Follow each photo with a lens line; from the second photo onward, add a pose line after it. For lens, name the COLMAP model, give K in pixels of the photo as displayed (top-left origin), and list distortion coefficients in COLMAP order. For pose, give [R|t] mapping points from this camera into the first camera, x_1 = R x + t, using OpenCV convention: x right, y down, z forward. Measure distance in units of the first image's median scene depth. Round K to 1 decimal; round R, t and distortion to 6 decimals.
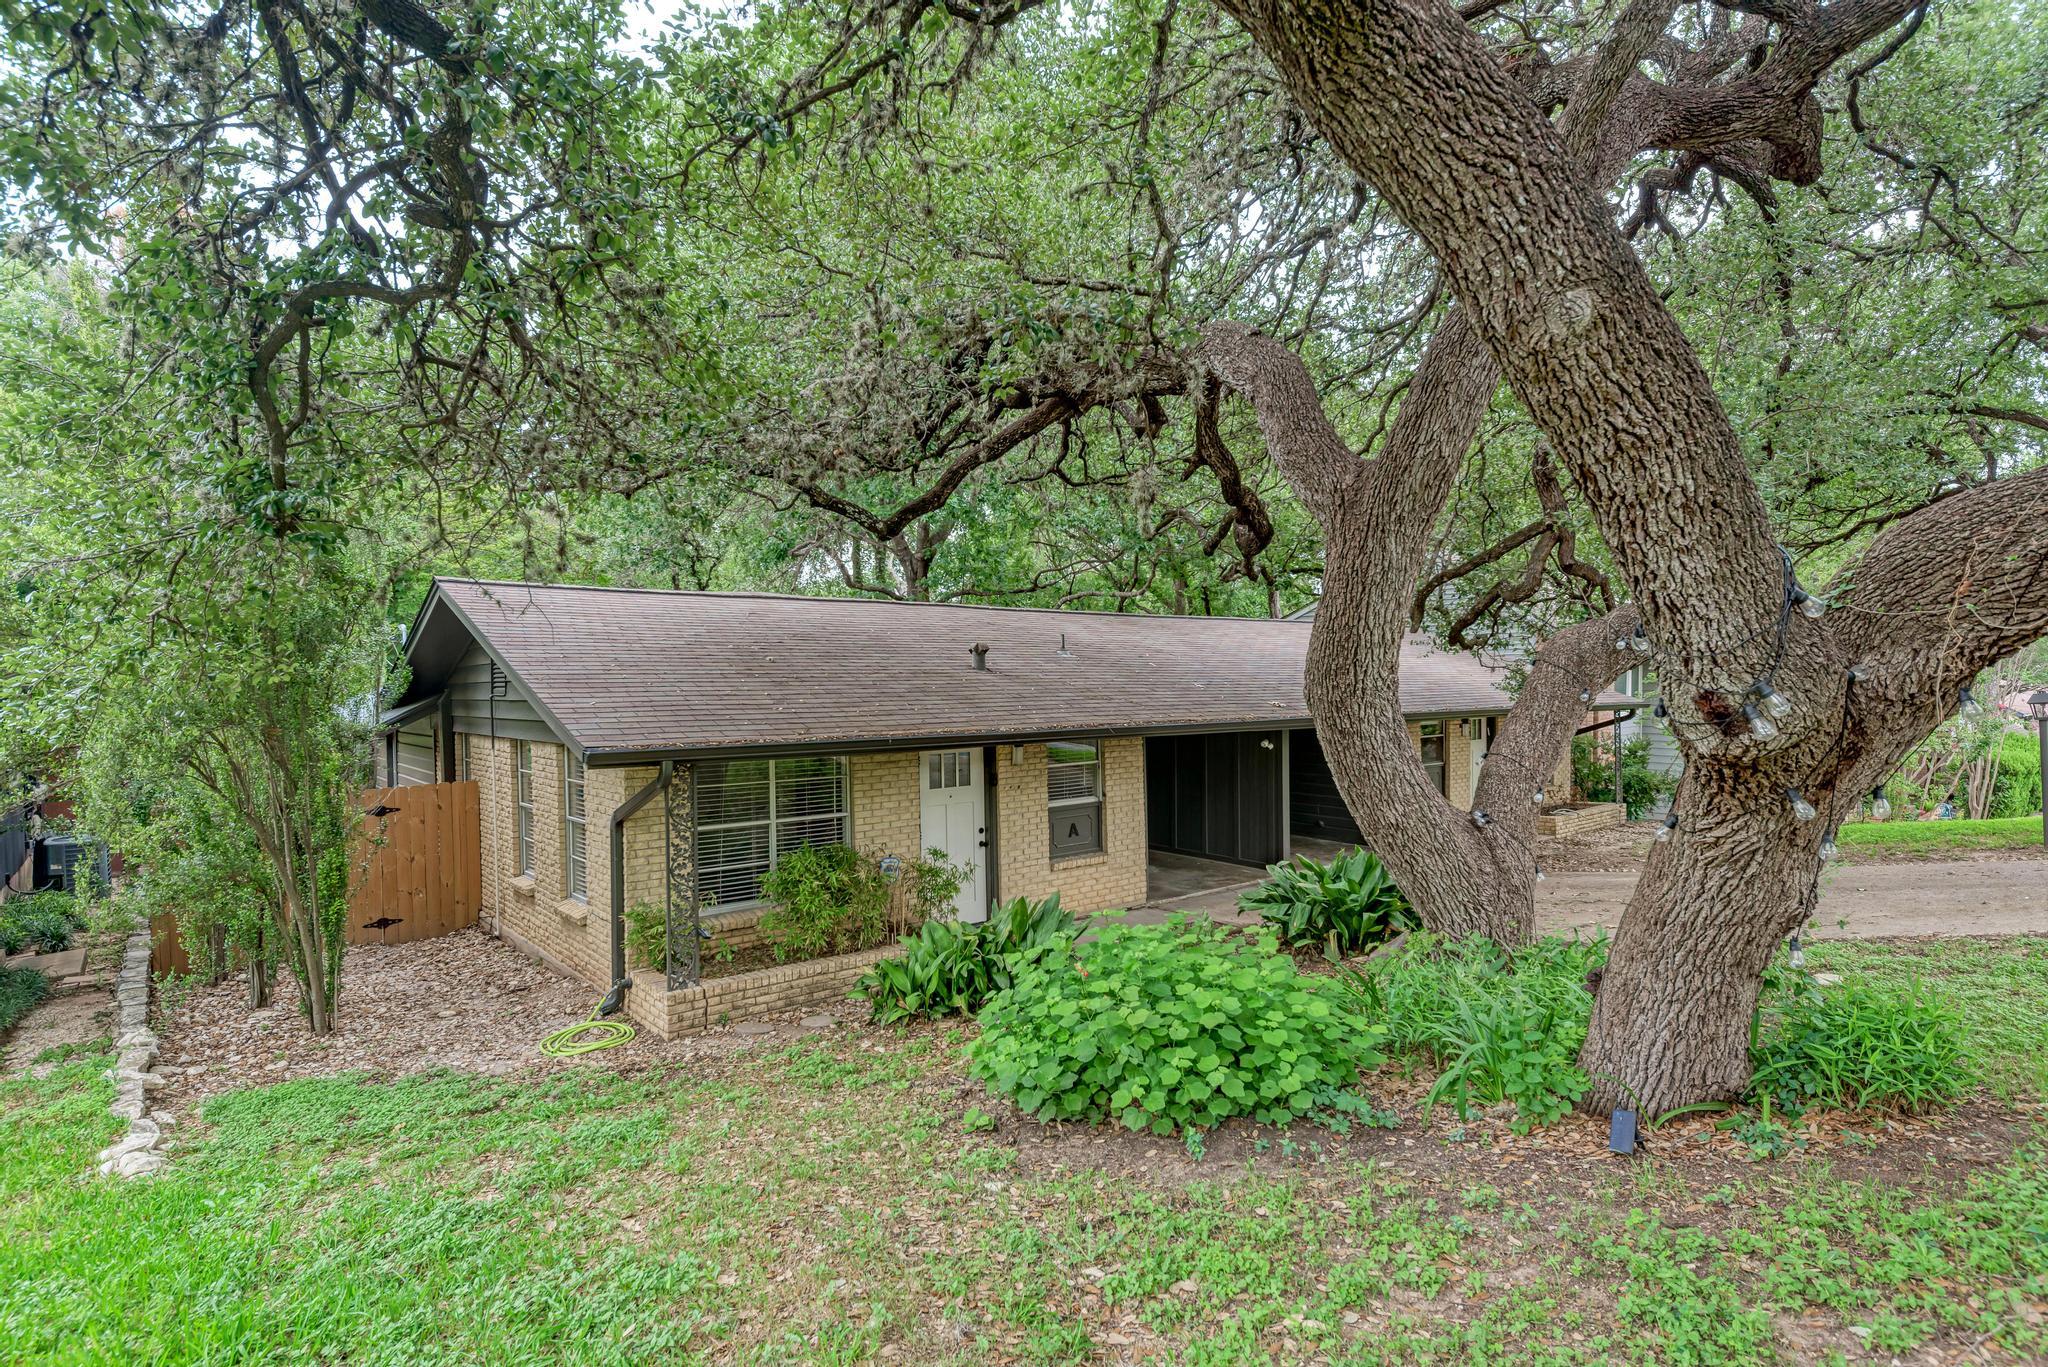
lens RADIAL K [[1057.6, 0, 1023.6], [0, 1057.6, 685.2], [0, 0, 1]] dist [-0.001497, -0.000023]
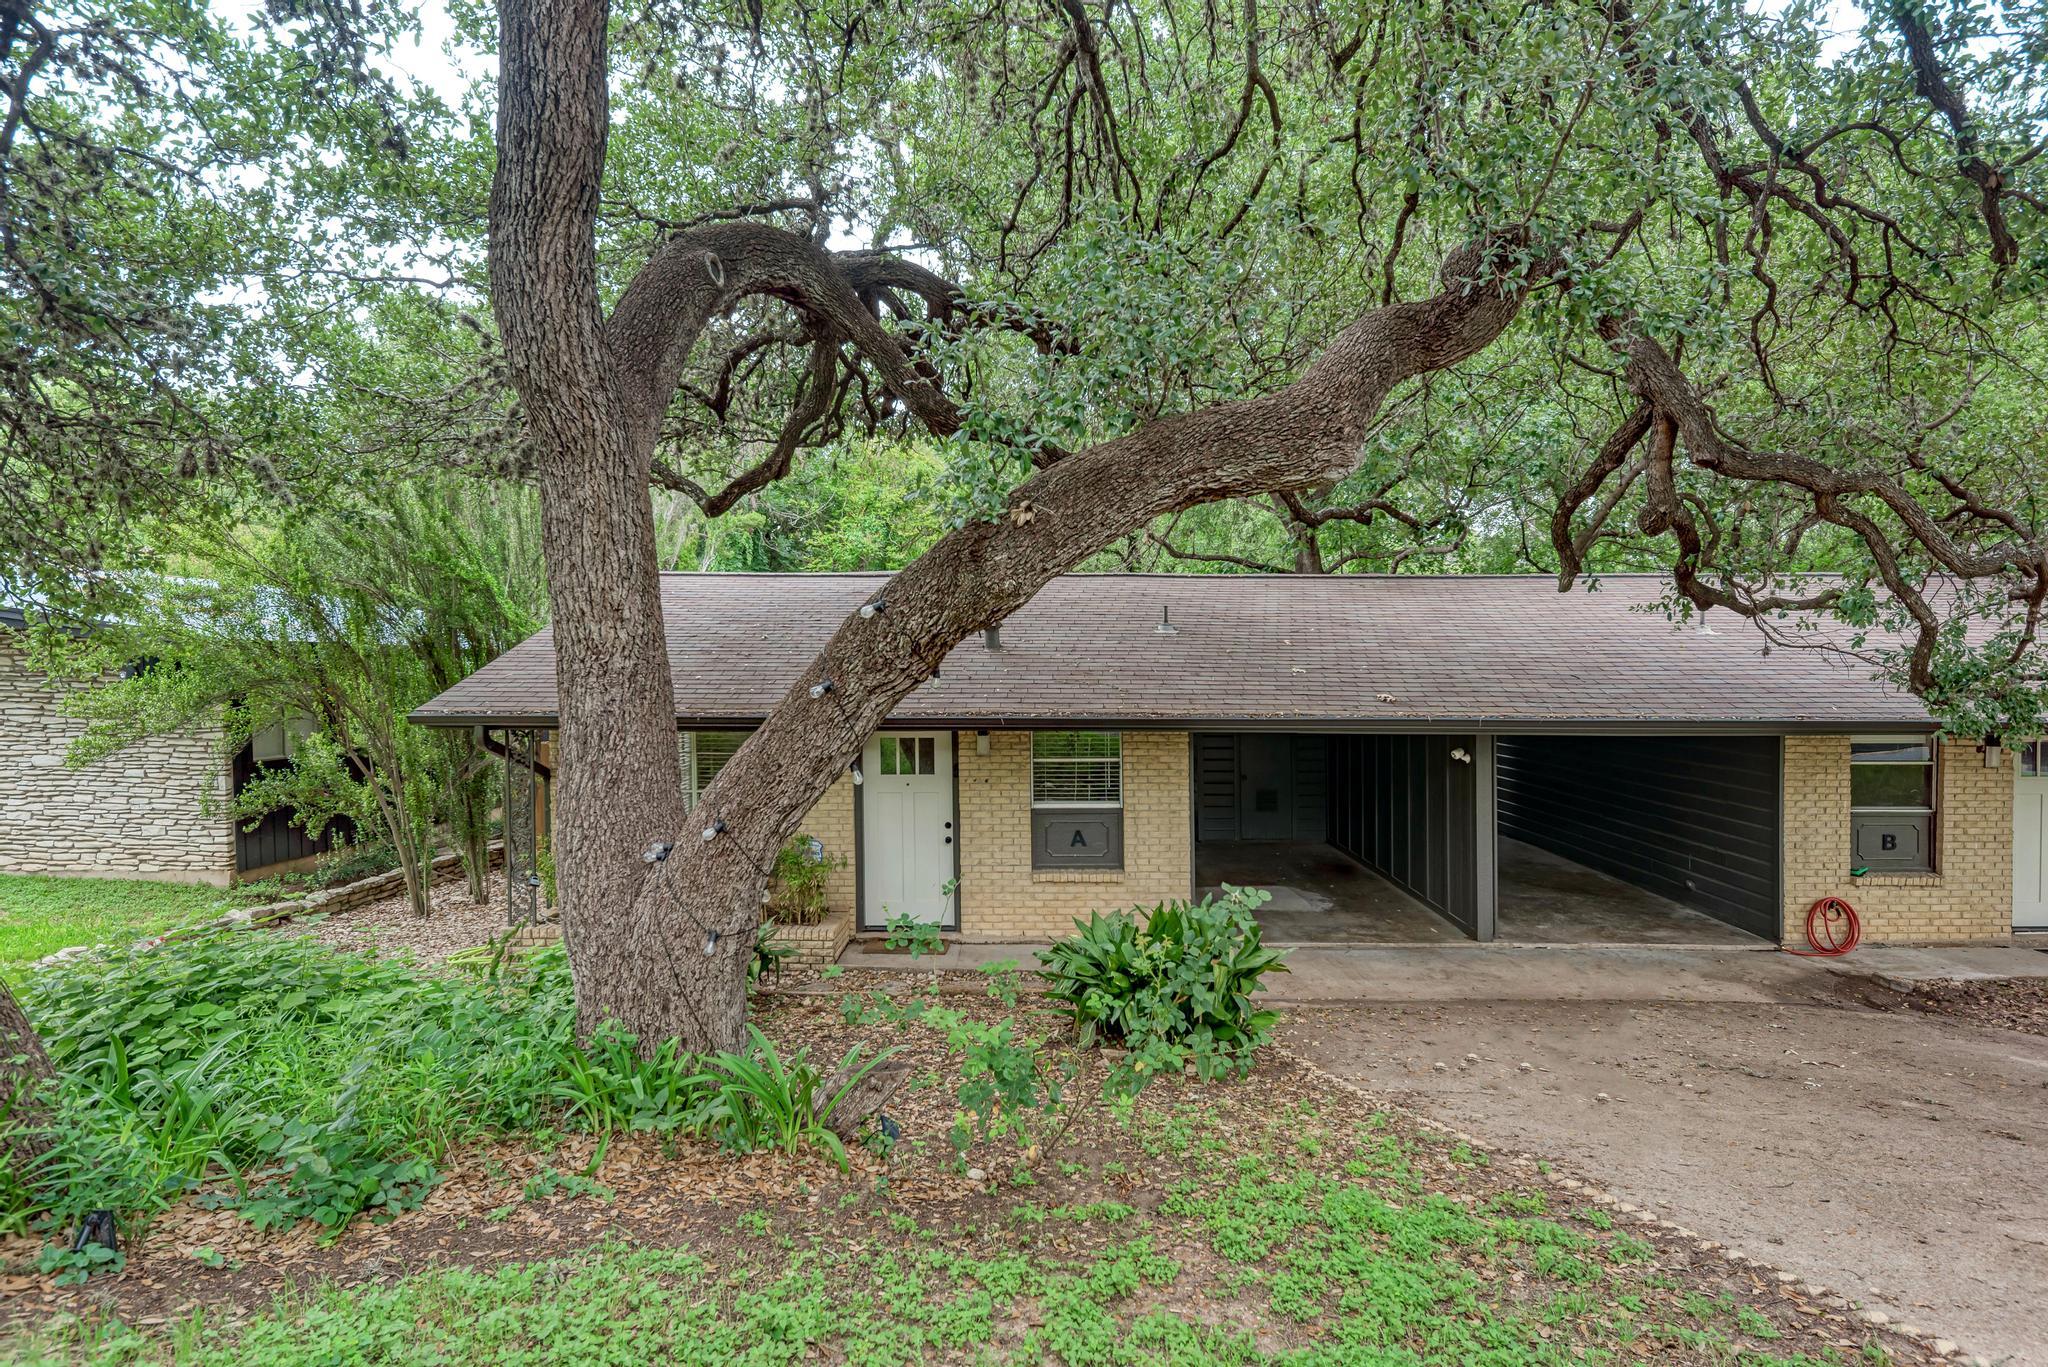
lens RADIAL K [[1130.1, 0, 1024.9], [0, 1130.1, 673.7], [0, 0, 1]] dist [0.001506, 0.000141]
pose [[0.771820, 0.024819, -0.635356, 0.580536], [-0.012983, 0.999645, 0.023277, -0.013941], [0.635708, -0.009717, 0.771868, 0.282615]]
